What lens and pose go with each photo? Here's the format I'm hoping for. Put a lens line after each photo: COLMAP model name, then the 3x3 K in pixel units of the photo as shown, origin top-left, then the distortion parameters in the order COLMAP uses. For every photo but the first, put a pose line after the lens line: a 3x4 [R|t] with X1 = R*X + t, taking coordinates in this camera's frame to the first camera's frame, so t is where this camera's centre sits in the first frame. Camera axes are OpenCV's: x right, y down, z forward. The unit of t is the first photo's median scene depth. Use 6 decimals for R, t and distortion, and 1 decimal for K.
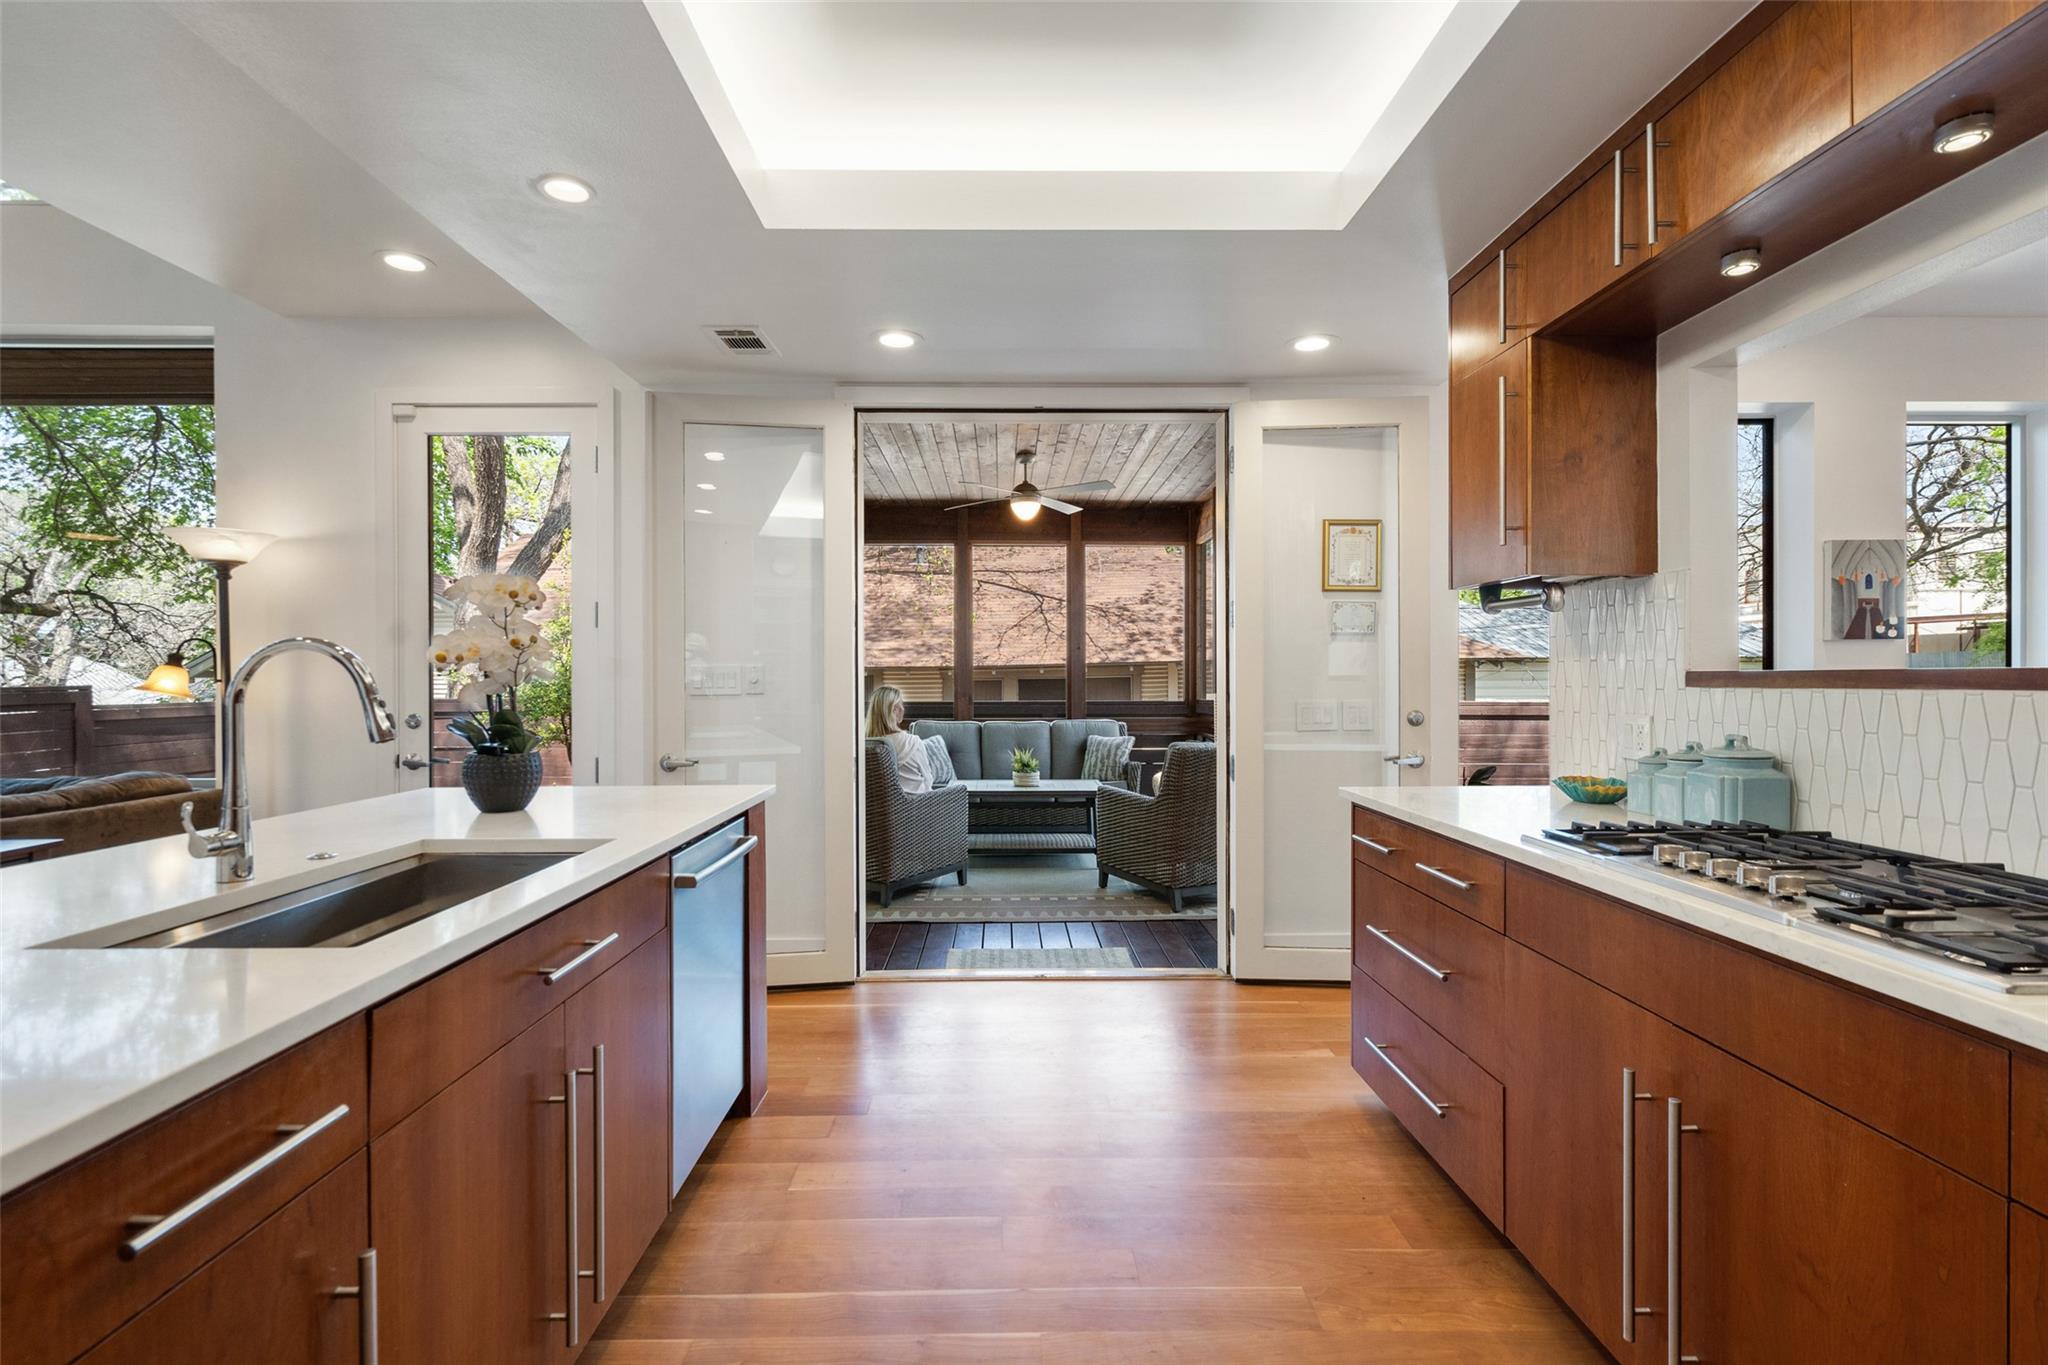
lens RADIAL K [[939.3, 0, 1009.3], [0, 939.3, 682.0], [0, 0, 1]] dist [-0.002022, 0.001914]
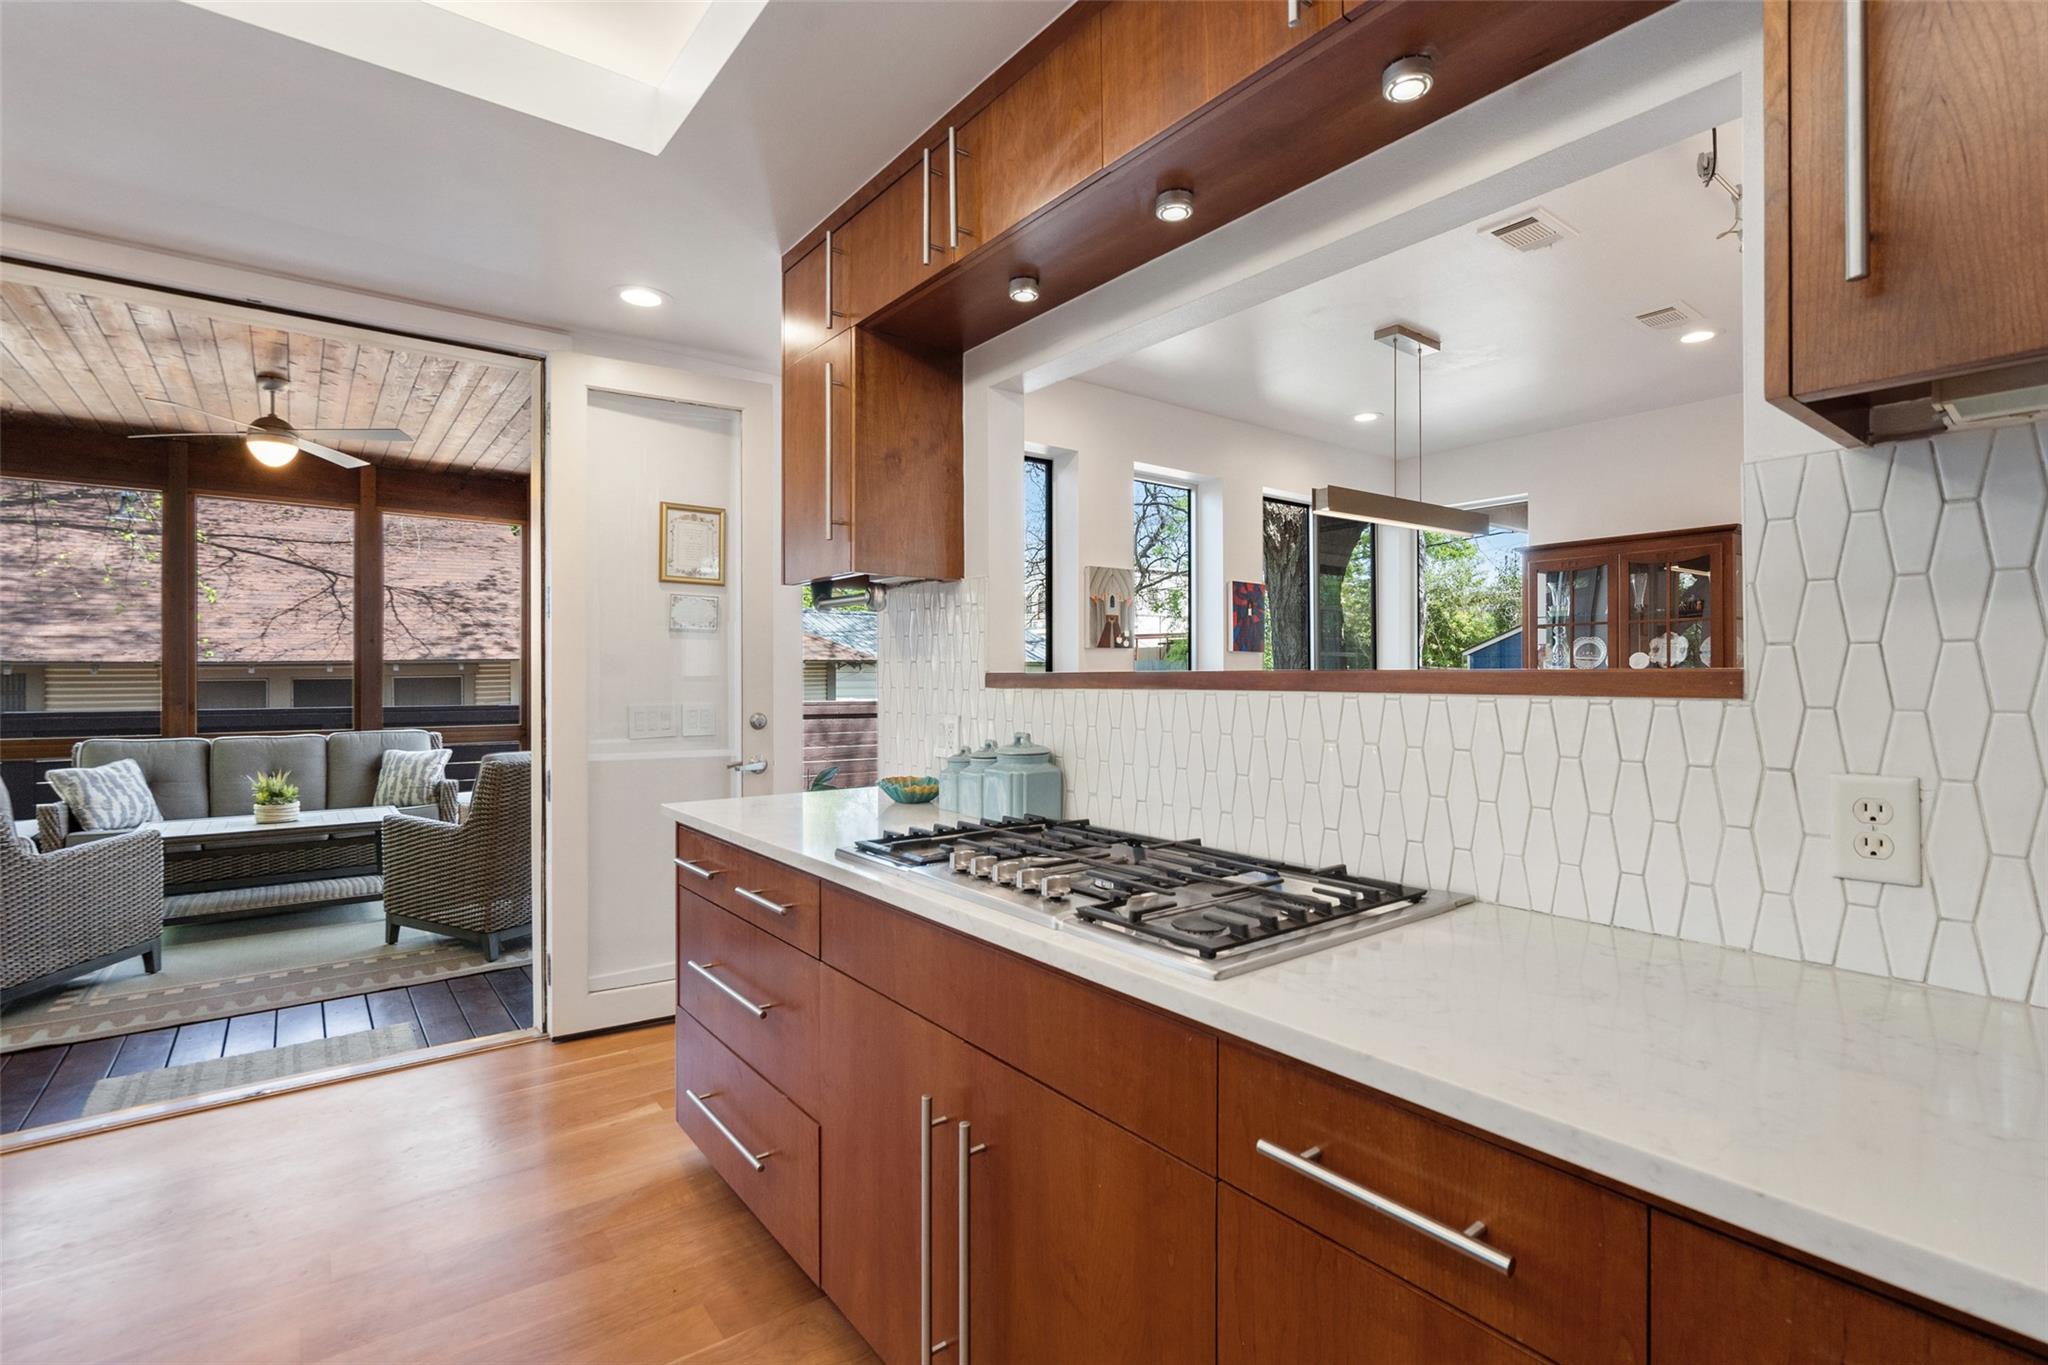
lens RADIAL K [[939.3, 0, 1010.1], [0, 939.3, 673.5], [0, 0, 1]] dist [-0.002022, 0.001914]
pose [[0.805443, 0.005103, 0.592652, 0.077019], [0.000637, 0.999955, -0.009475, -0.000487], [-0.592673, 0.008009, 0.805403, 0.087188]]
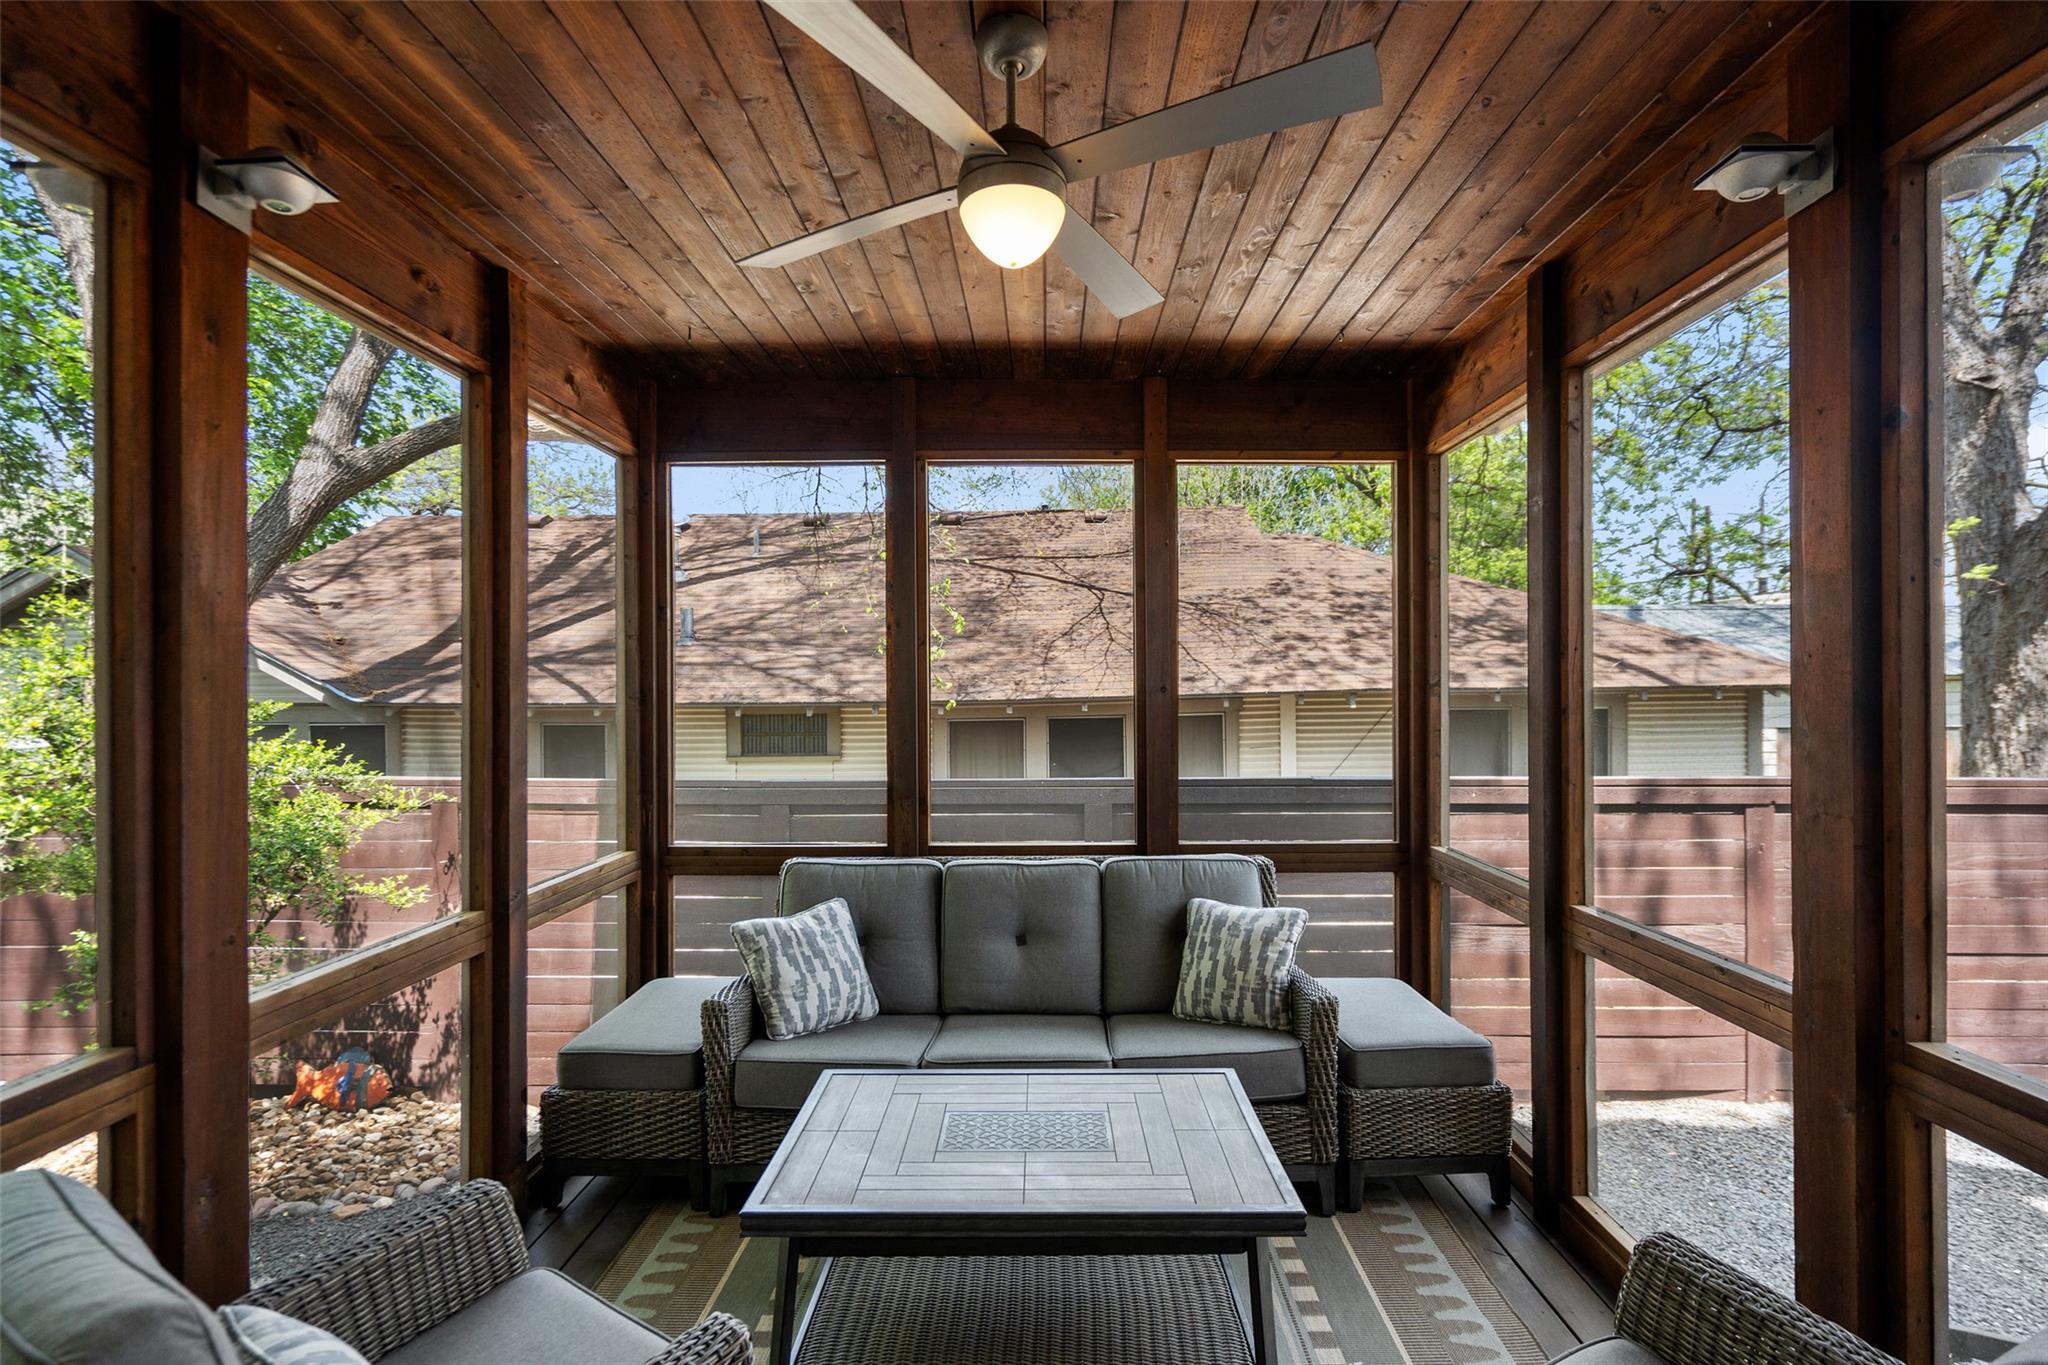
lens RADIAL K [[939.3, 0, 1029.5], [0, 939.3, 677.2], [0, 0, 1]] dist [-0.002022, 0.001914]
pose [[0.998759, -0.002267, -0.049746, 0.064411], [0.001849, 0.999963, -0.008437, -0.076346], [0.049763, 0.008335, 0.998726, 1.121042]]
